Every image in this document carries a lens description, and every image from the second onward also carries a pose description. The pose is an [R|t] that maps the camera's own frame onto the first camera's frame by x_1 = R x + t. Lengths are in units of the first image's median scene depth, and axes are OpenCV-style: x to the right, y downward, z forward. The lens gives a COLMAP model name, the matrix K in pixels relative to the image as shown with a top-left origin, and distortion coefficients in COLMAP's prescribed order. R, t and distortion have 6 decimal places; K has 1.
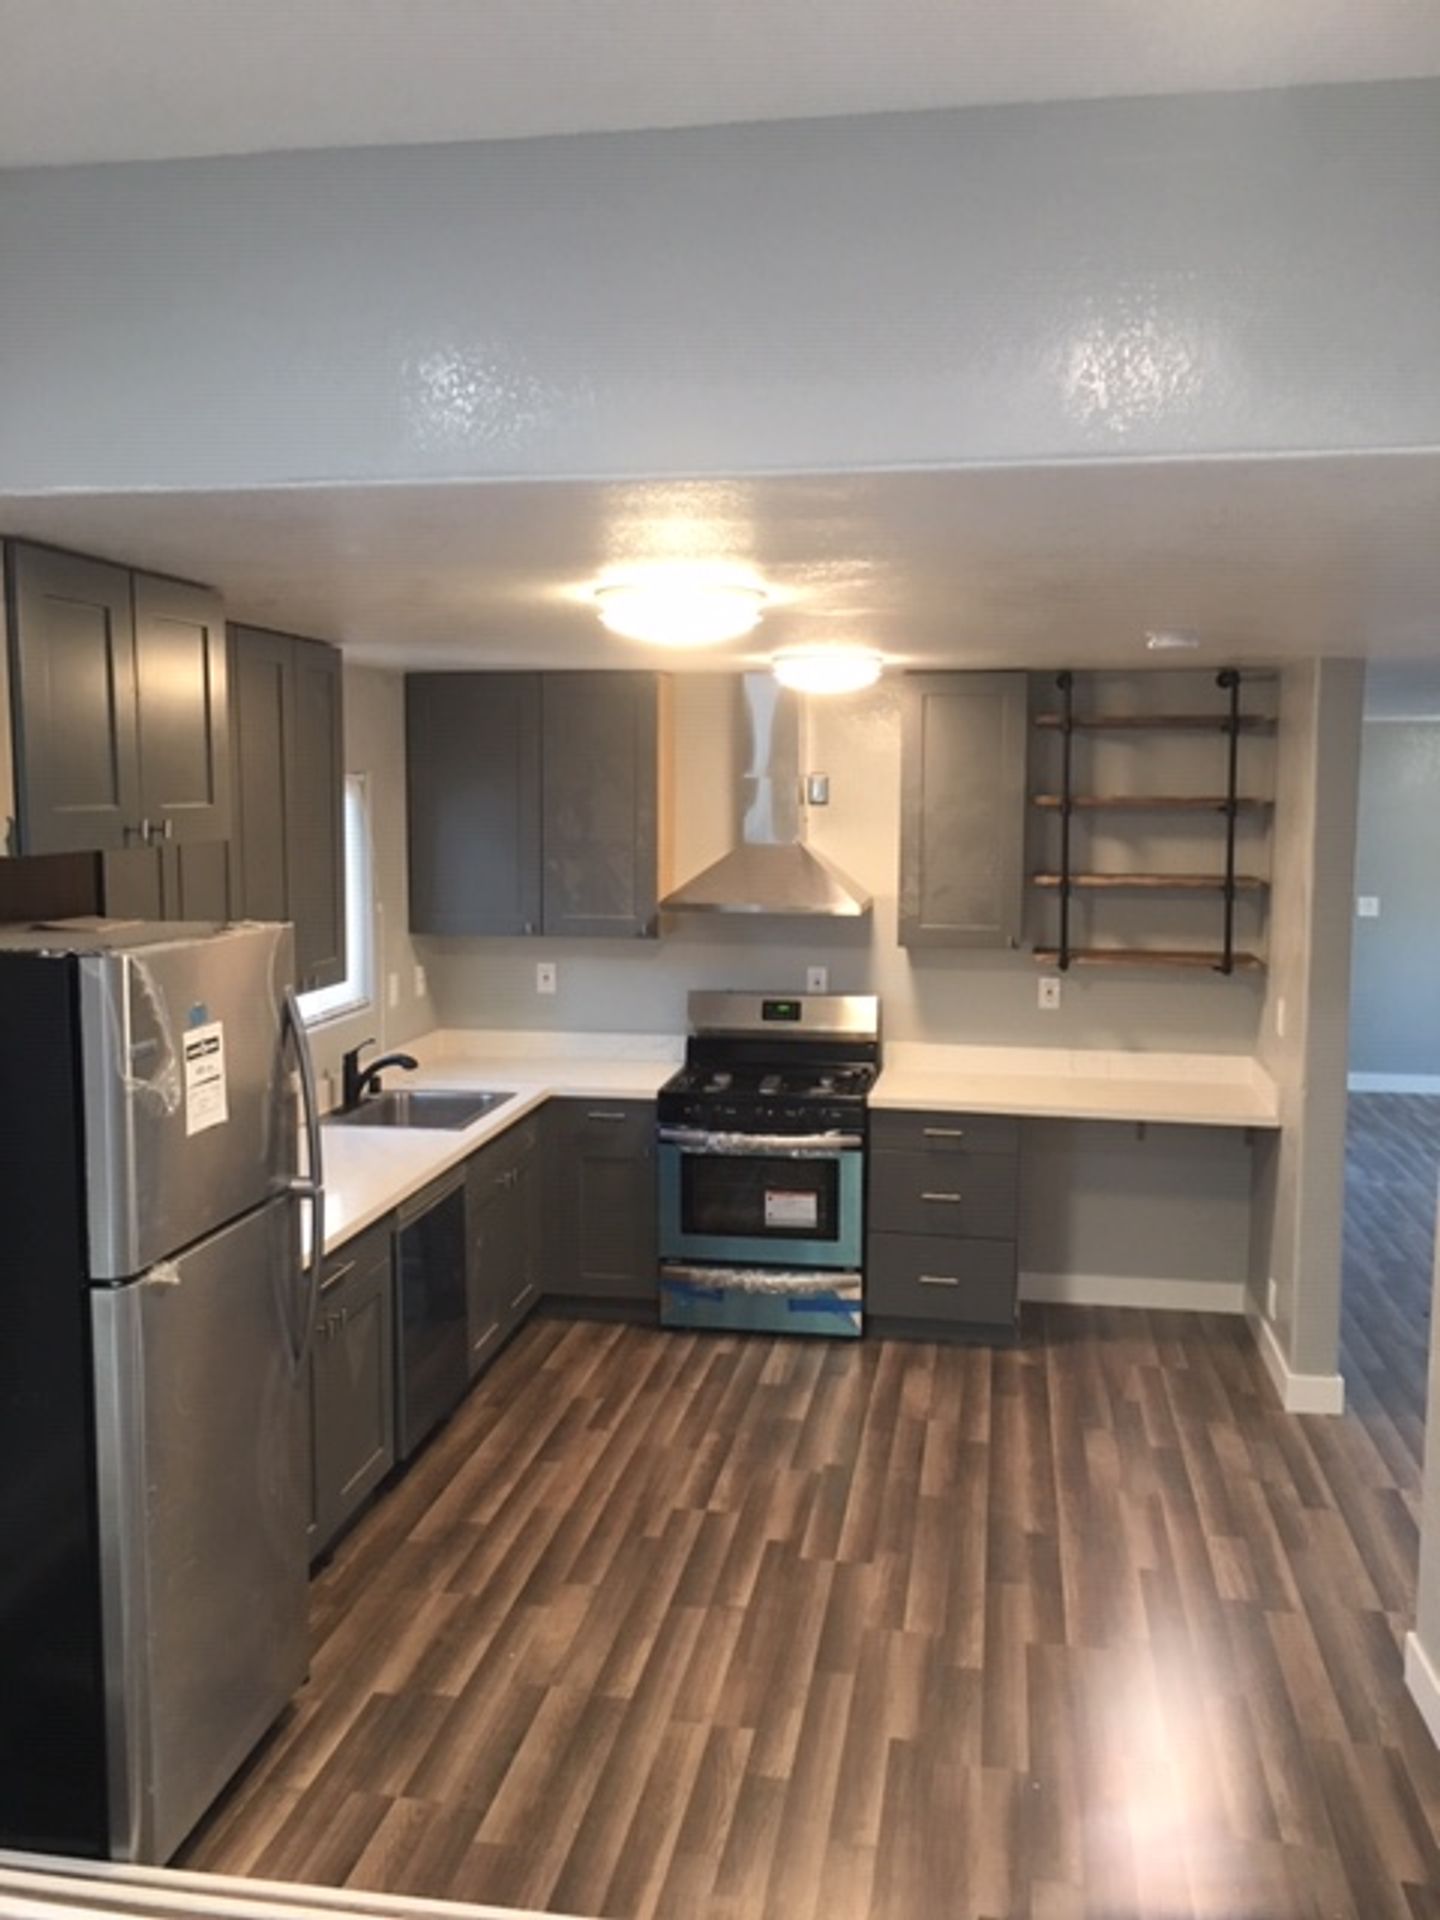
lens RADIAL K [[1620.5, 0, 729.9], [0, 1620.5, 953.4], [0, 0, 1]] dist [0.066443, -0.075640]
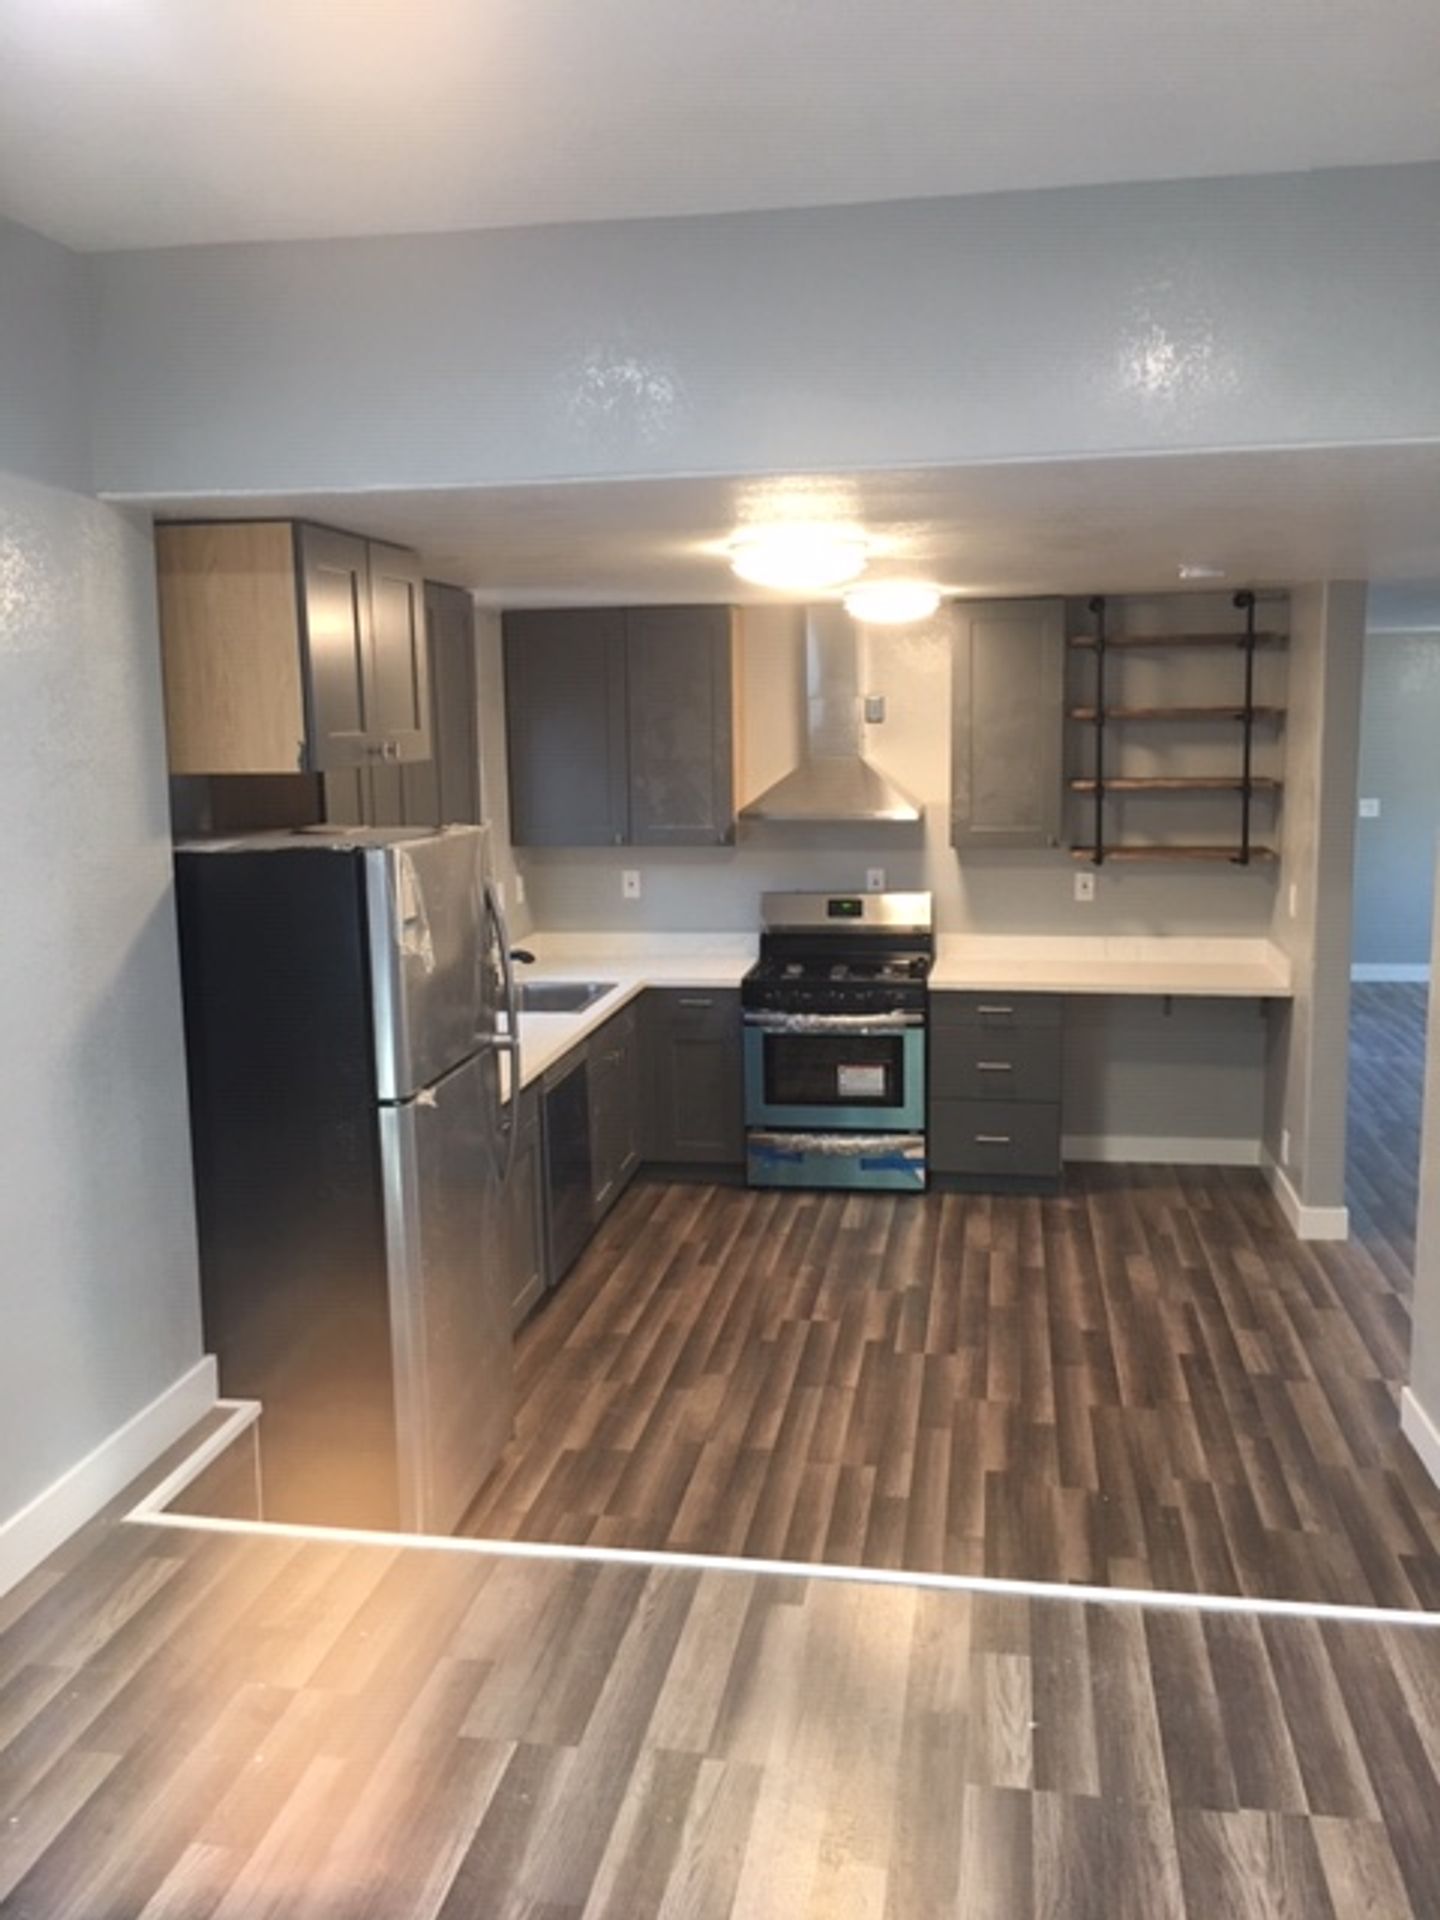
lens RADIAL K [[1620.5, 0, 726.7], [0, 1620.5, 959.8], [0, 0, 1]] dist [0.066443, -0.075640]
pose [[0.999755, -0.021982, -0.002430, -0.056712], [0.022075, 0.998529, 0.049530, 0.016063], [0.001338, -0.049572, 0.998770, -0.143224]]
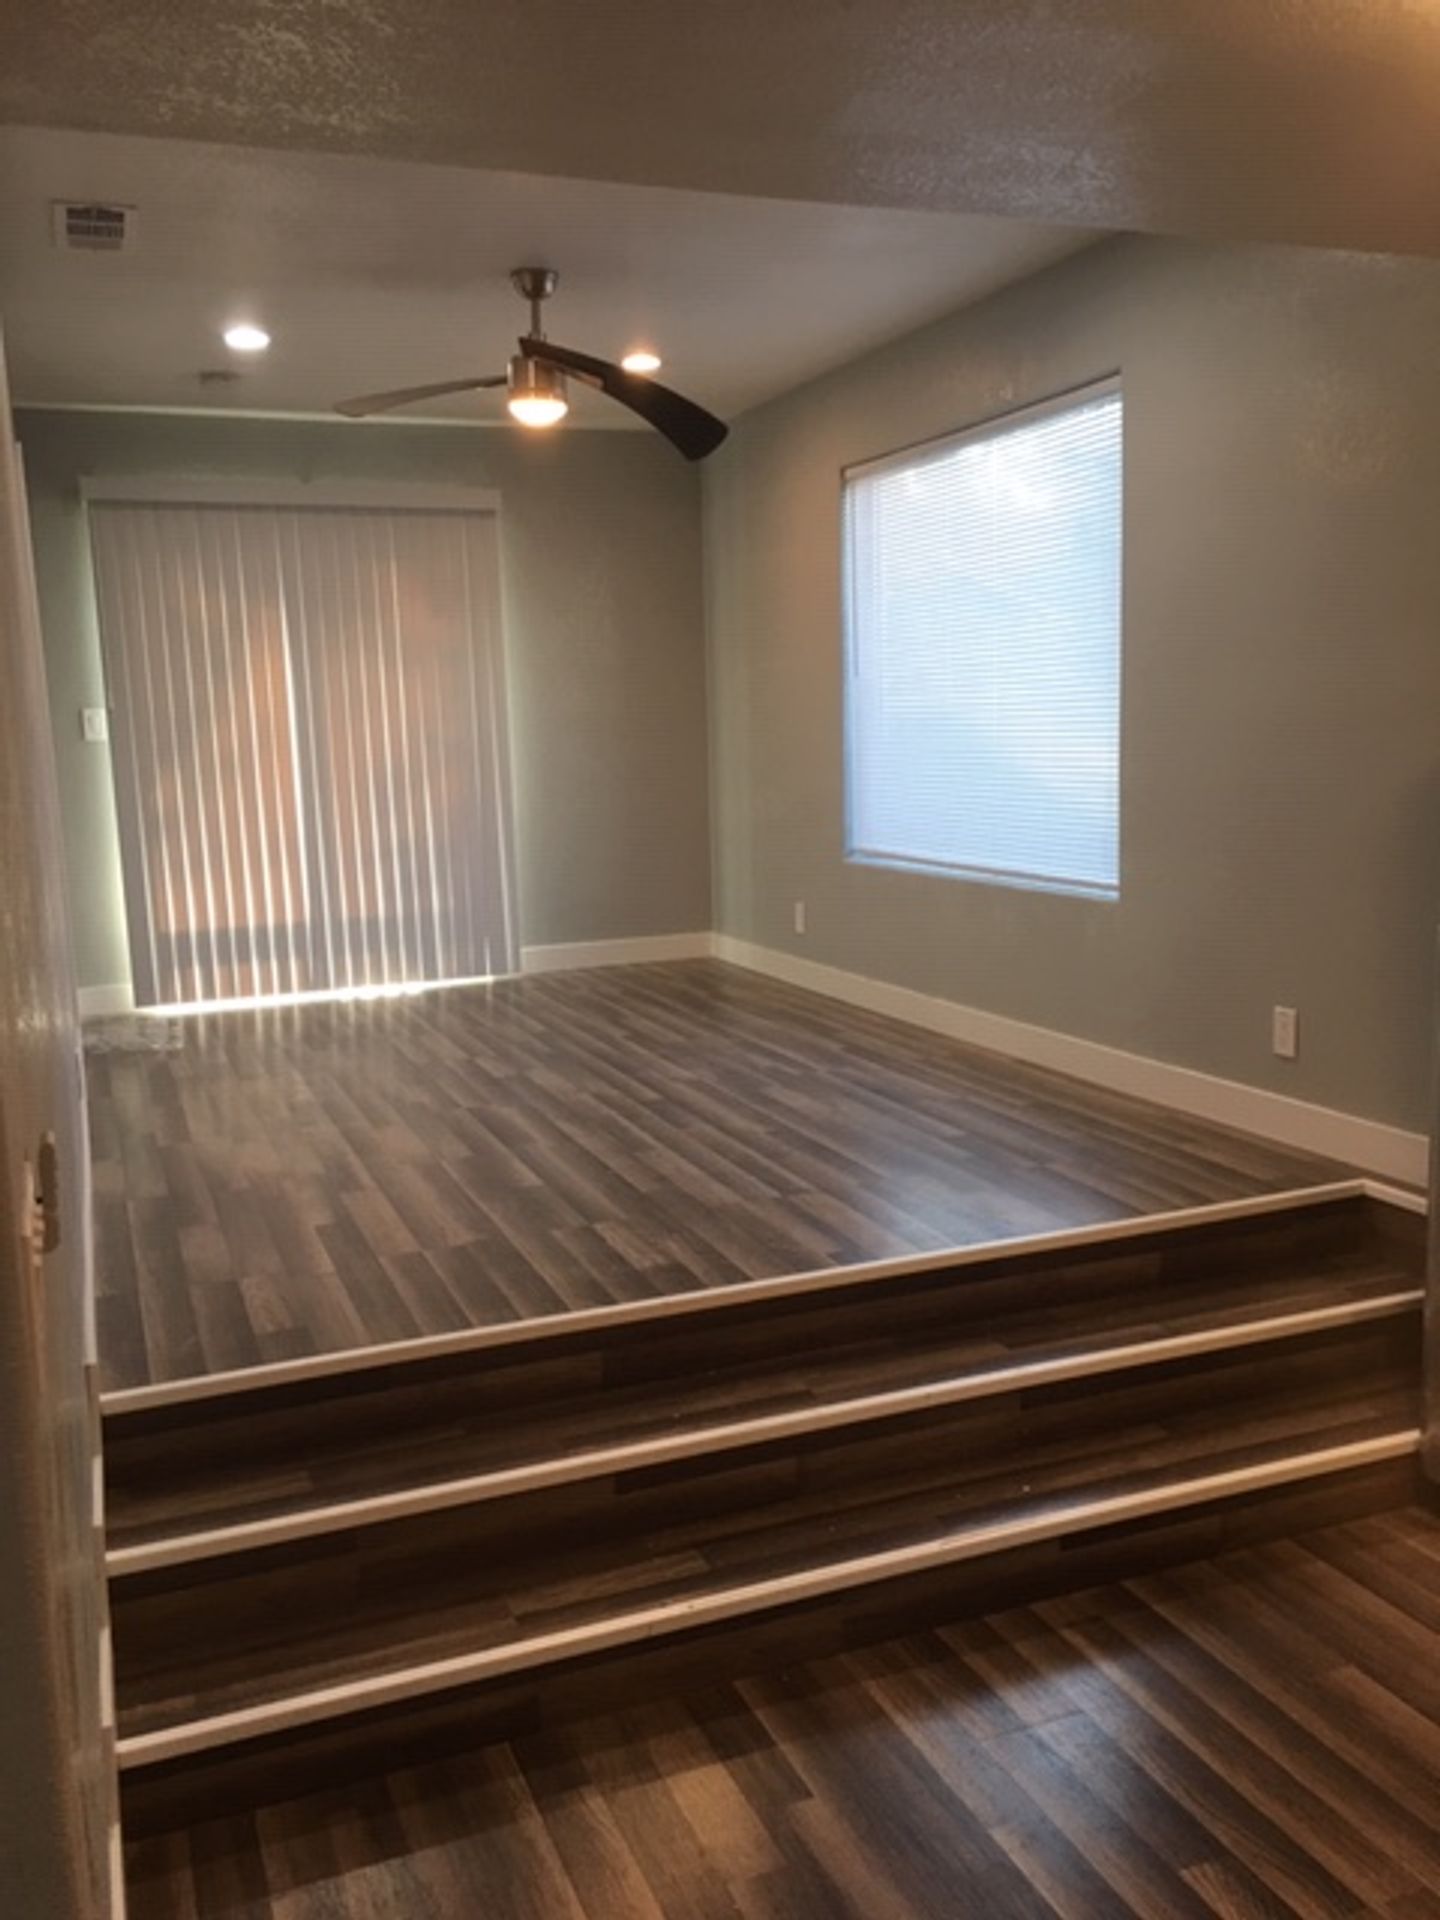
lens RADIAL K [[1620.5, 0, 713.3], [0, 1620.5, 963.4], [0, 0, 1]] dist [0.066443, -0.075640]
pose [[-0.853893, 0.102332, -0.510290, 0.313290], [-0.023934, 0.971721, 0.234916, -0.008264], [0.519899, 0.212806, -0.827296, 0.856546]]
